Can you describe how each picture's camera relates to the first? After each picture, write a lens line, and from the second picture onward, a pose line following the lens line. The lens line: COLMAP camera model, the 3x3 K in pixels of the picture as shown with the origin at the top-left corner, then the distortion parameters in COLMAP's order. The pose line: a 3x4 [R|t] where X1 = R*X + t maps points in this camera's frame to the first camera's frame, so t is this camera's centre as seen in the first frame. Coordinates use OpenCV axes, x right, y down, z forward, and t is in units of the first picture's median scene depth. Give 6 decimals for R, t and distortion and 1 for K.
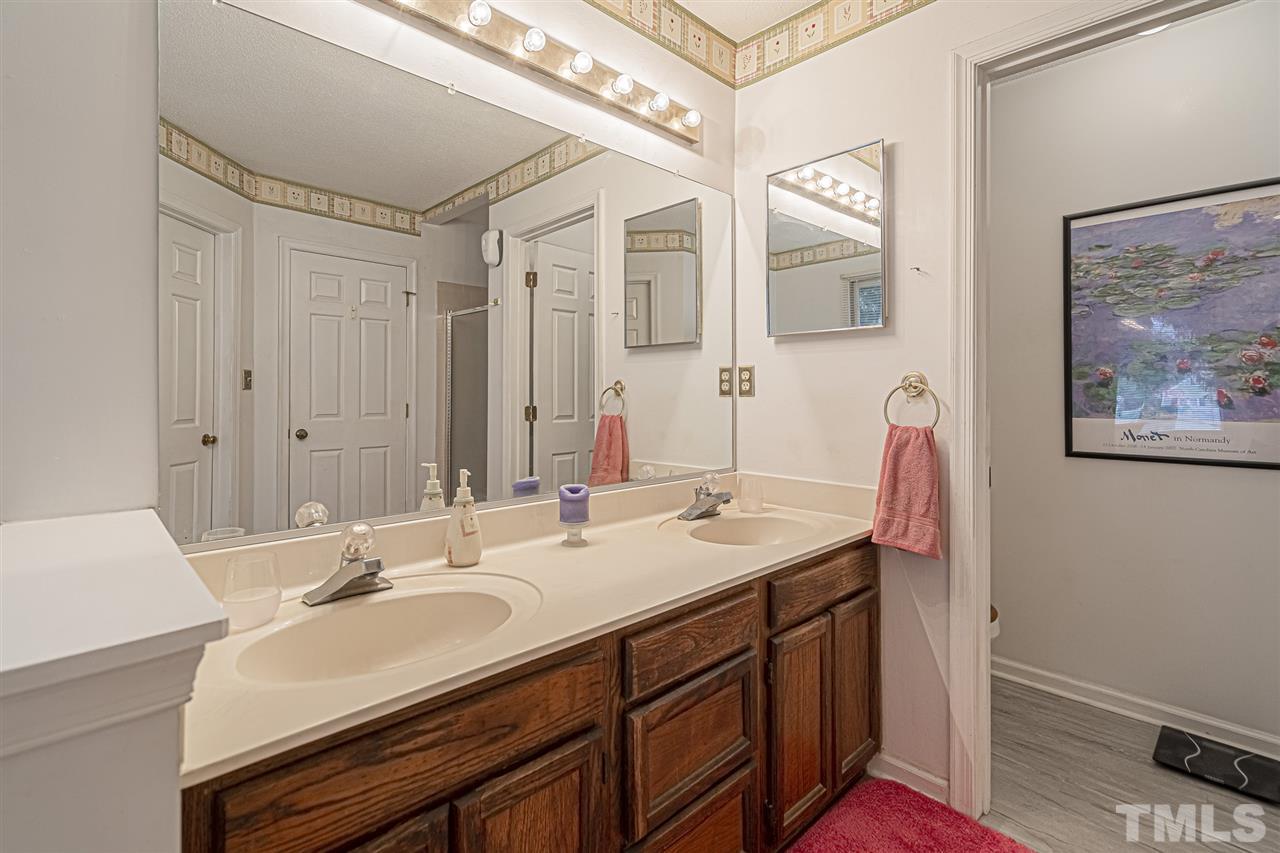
lens RADIAL K [[583.8, 0, 658.4], [0, 583.8, 389.1], [0, 0, 1]] dist [-0.007323, 0.003051]
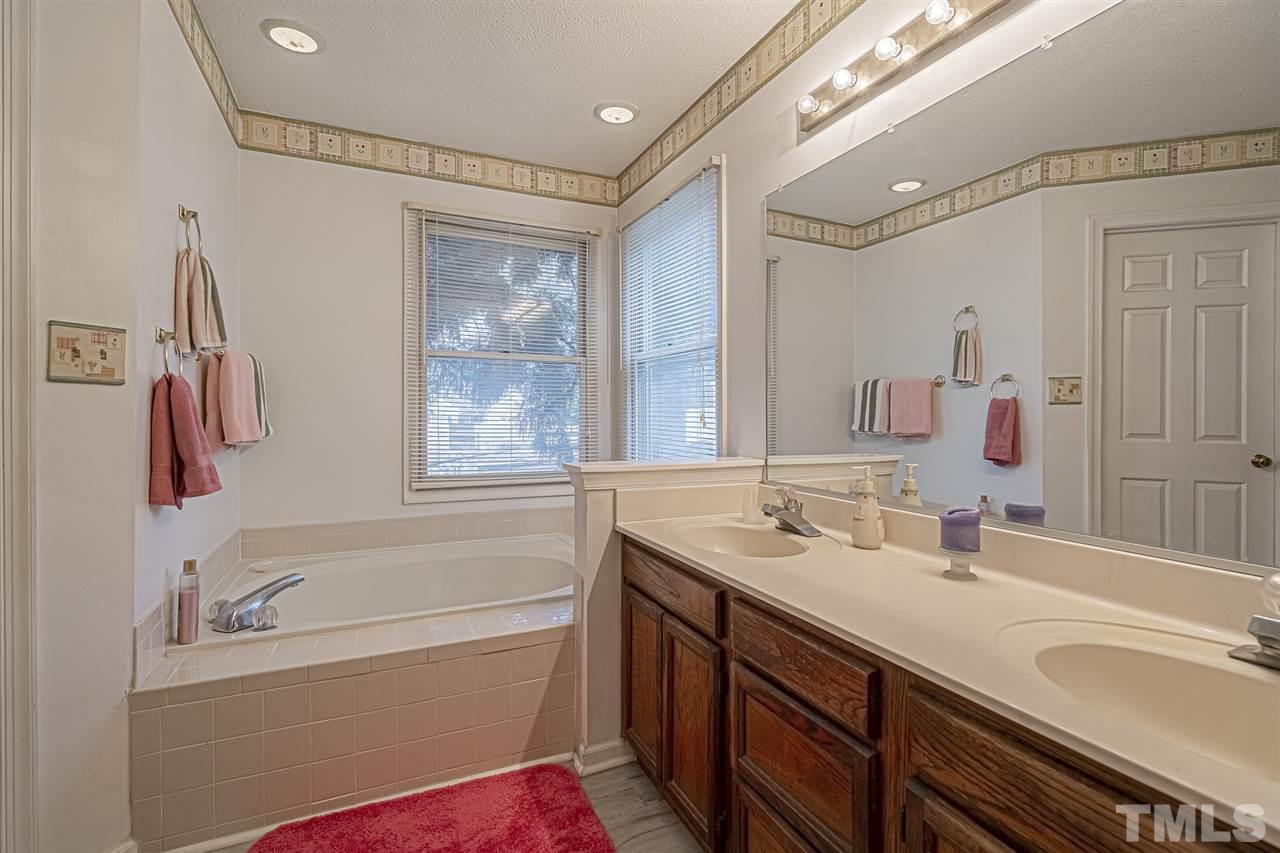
lens RADIAL K [[583.8, 0, 641.5], [0, 583.8, 418.4], [0, 0, 1]] dist [-0.007323, 0.003051]
pose [[-0.334365, 0.006786, -0.942419, 0.991648], [0.003329, 0.999976, 0.006020, 0.037355], [0.942438, -0.001125, -0.334380, 1.047212]]
